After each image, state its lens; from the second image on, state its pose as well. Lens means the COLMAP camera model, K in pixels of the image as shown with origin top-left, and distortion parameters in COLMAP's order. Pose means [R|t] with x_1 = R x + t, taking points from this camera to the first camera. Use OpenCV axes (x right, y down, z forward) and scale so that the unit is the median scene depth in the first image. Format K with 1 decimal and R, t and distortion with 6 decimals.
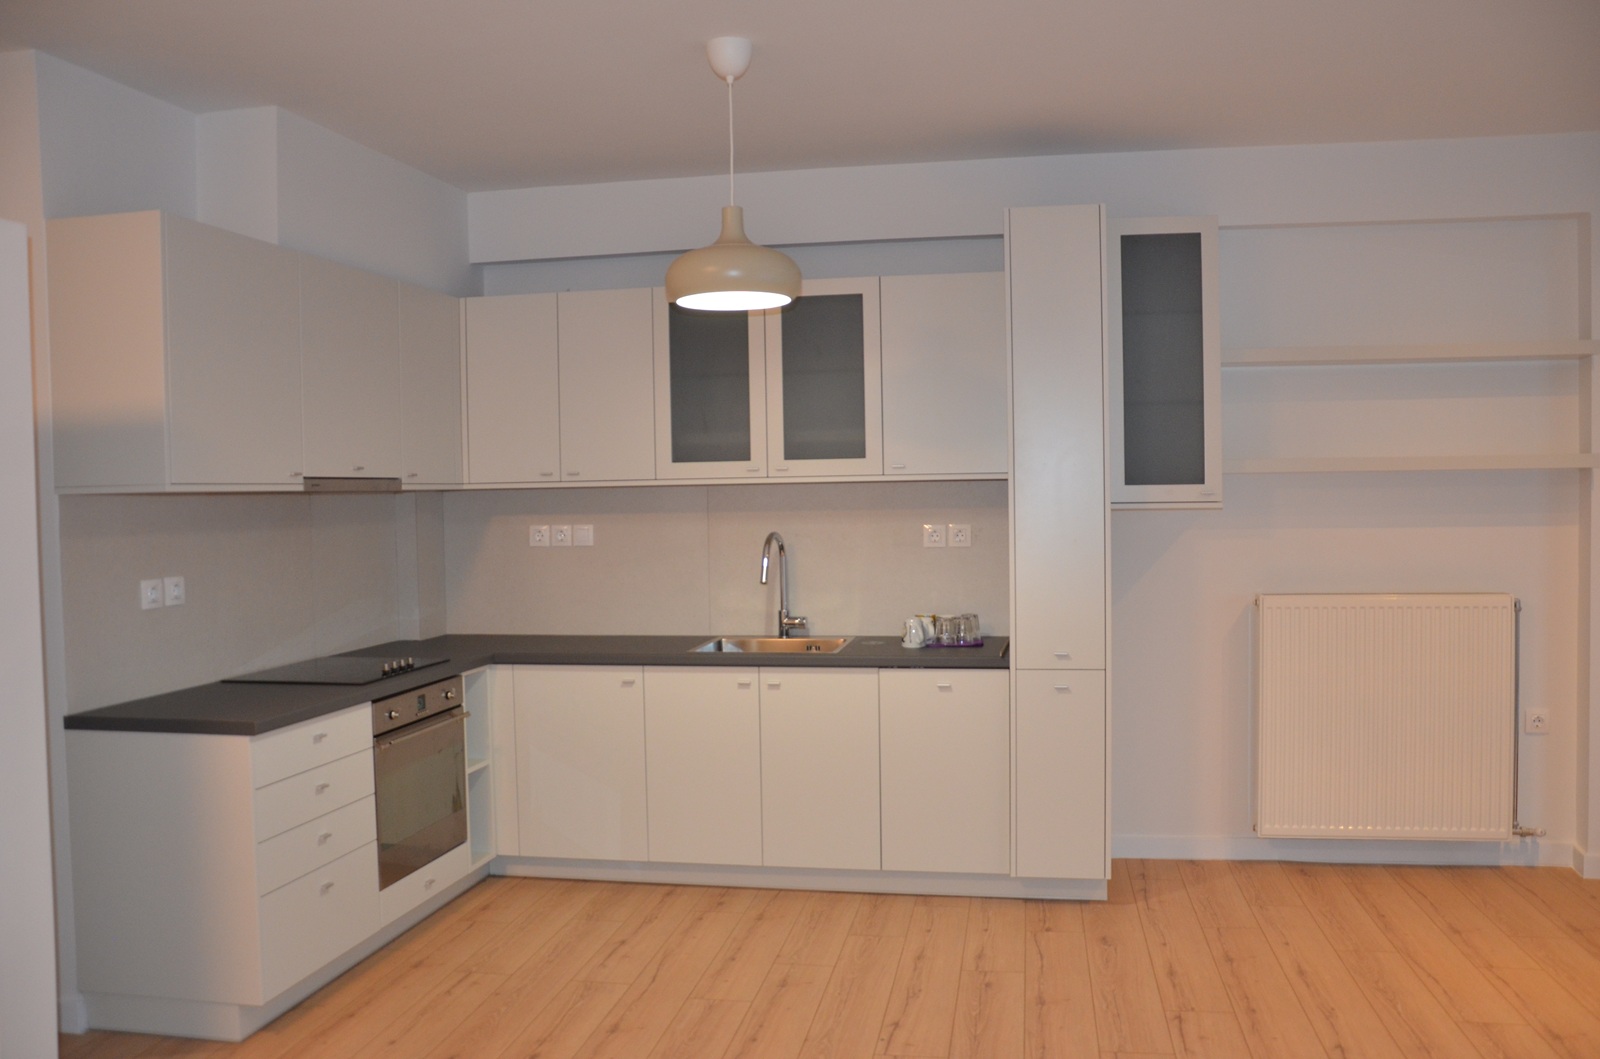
lens RADIAL K [[1318.9, 0, 803.0], [0, 1318.9, 535.6], [0, 0, 1]] dist [-0.123963, 0.115995]
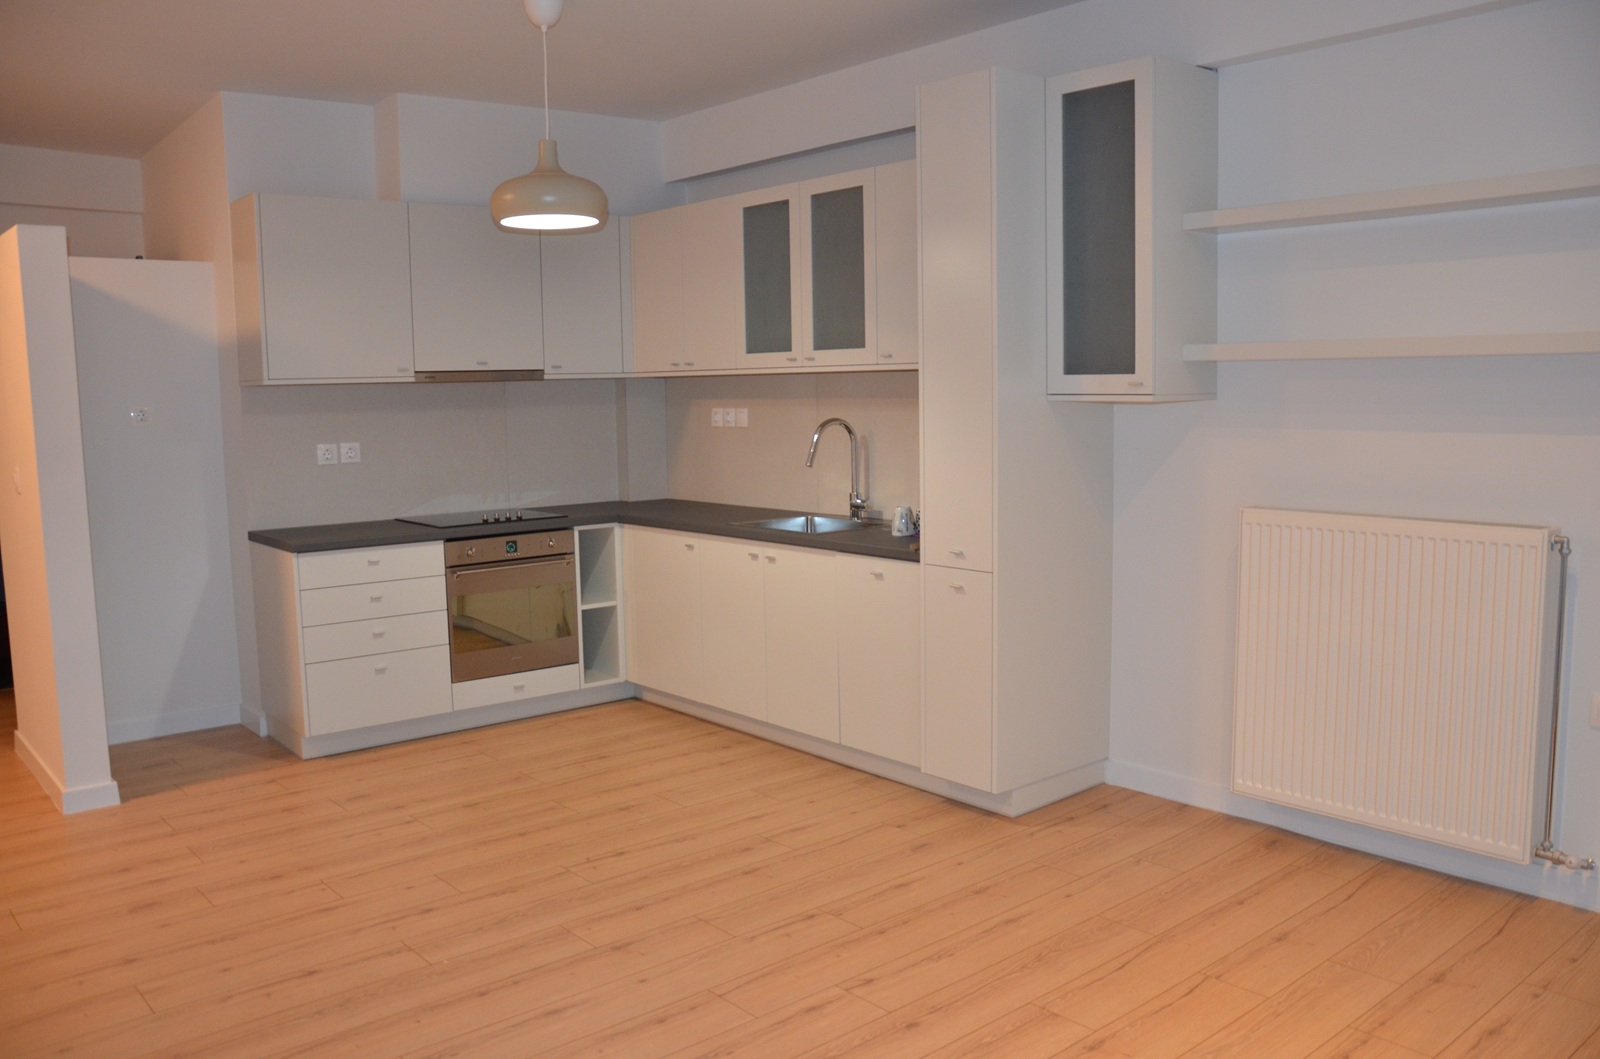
lens RADIAL K [[1318.9, 0, 799.1], [0, 1318.9, 530.0], [0, 0, 1]] dist [-0.123963, 0.115995]
pose [[0.765178, 0.075127, -0.639421, 0.706134], [-0.016825, 0.995163, 0.096791, -0.016660], [0.643599, -0.063304, 0.762740, 0.188057]]
